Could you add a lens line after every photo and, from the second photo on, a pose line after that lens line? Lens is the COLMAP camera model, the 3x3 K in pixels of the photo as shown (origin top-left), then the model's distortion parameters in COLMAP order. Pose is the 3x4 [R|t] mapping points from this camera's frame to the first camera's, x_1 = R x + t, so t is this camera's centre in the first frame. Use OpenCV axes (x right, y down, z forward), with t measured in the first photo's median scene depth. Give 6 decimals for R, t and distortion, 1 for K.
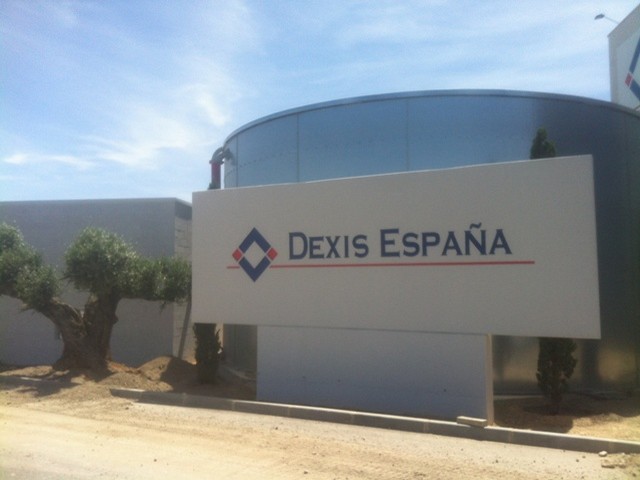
lens RADIAL K [[632.3, 0, 306.5], [0, 632.3, 240.7], [0, 0, 1]] dist [0.054573, -0.007760]
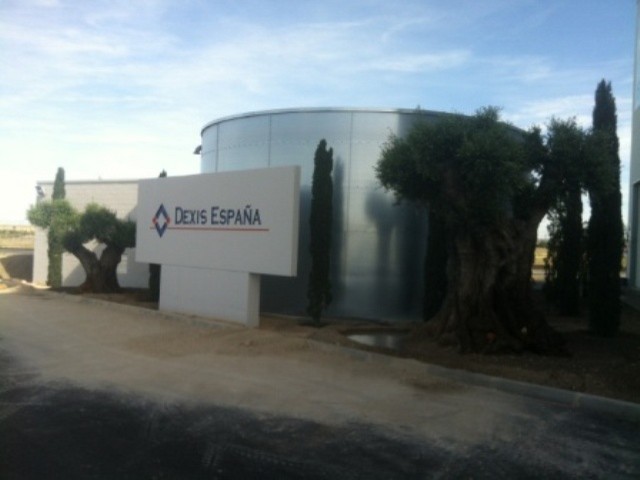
lens RADIAL K [[641.4, 0, 320.0], [0, 641.4, 240.0], [0, 0, 1]] dist [-0.003086, -0.013260]
pose [[0.964438, 0.029843, -0.262617, 0.770286], [-0.012974, 0.997753, 0.065735, -0.042649], [0.263989, -0.059990, 0.962658, -0.481949]]
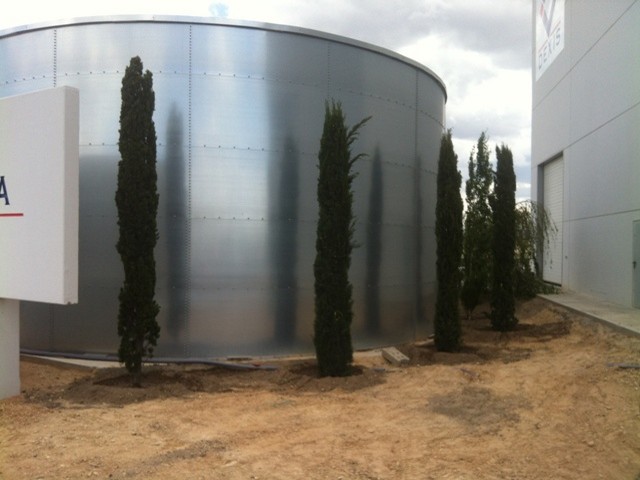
lens RADIAL K [[632.3, 0, 306.5], [0, 632.3, 240.7], [0, 0, 1]] dist [0.054573, -0.007760]
pose [[0.996217, -0.002579, -0.086858, 0.672681], [0.007880, 0.998122, 0.060746, 0.017187], [0.086538, -0.061200, 0.994367, 0.148653]]
